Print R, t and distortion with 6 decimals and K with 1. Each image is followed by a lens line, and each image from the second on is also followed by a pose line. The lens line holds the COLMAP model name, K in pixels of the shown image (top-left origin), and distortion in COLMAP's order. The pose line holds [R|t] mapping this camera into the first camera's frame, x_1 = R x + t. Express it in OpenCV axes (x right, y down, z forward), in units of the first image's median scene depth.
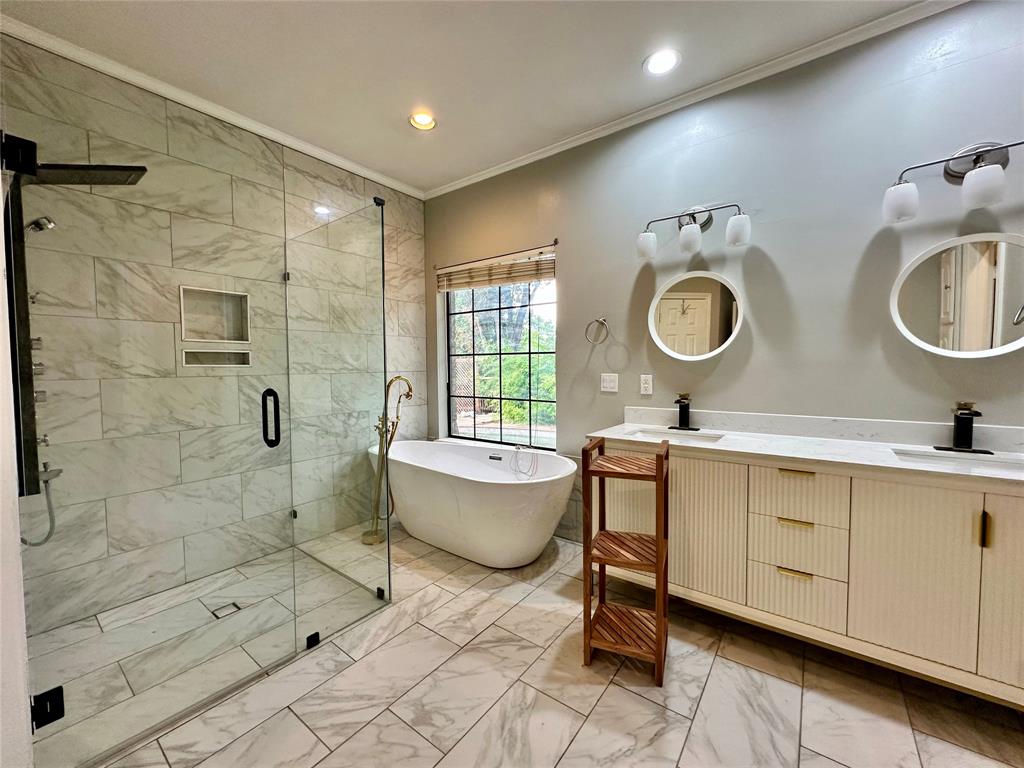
lens RADIAL K [[407.8, 0, 513.1], [0, 407.8, 383.6], [0, 0, 1]] dist [-0.002215, 0.000056]
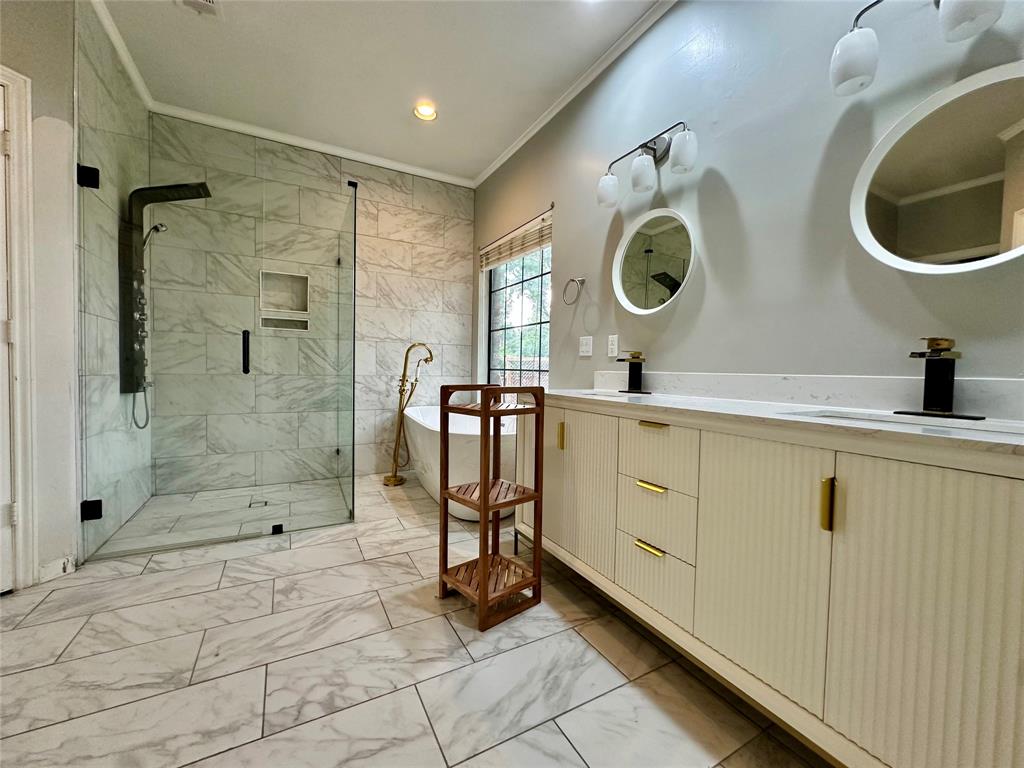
lens RADIAL K [[407.8, 0, 511.6], [0, 407.8, 382.9], [0, 0, 1]] dist [-0.002215, 0.000056]
pose [[0.910575, 0.041931, -0.411211, 0.579833], [-0.046339, 0.998926, -0.000750, 0.111097], [0.410737, 0.019738, 0.911540, 0.099233]]
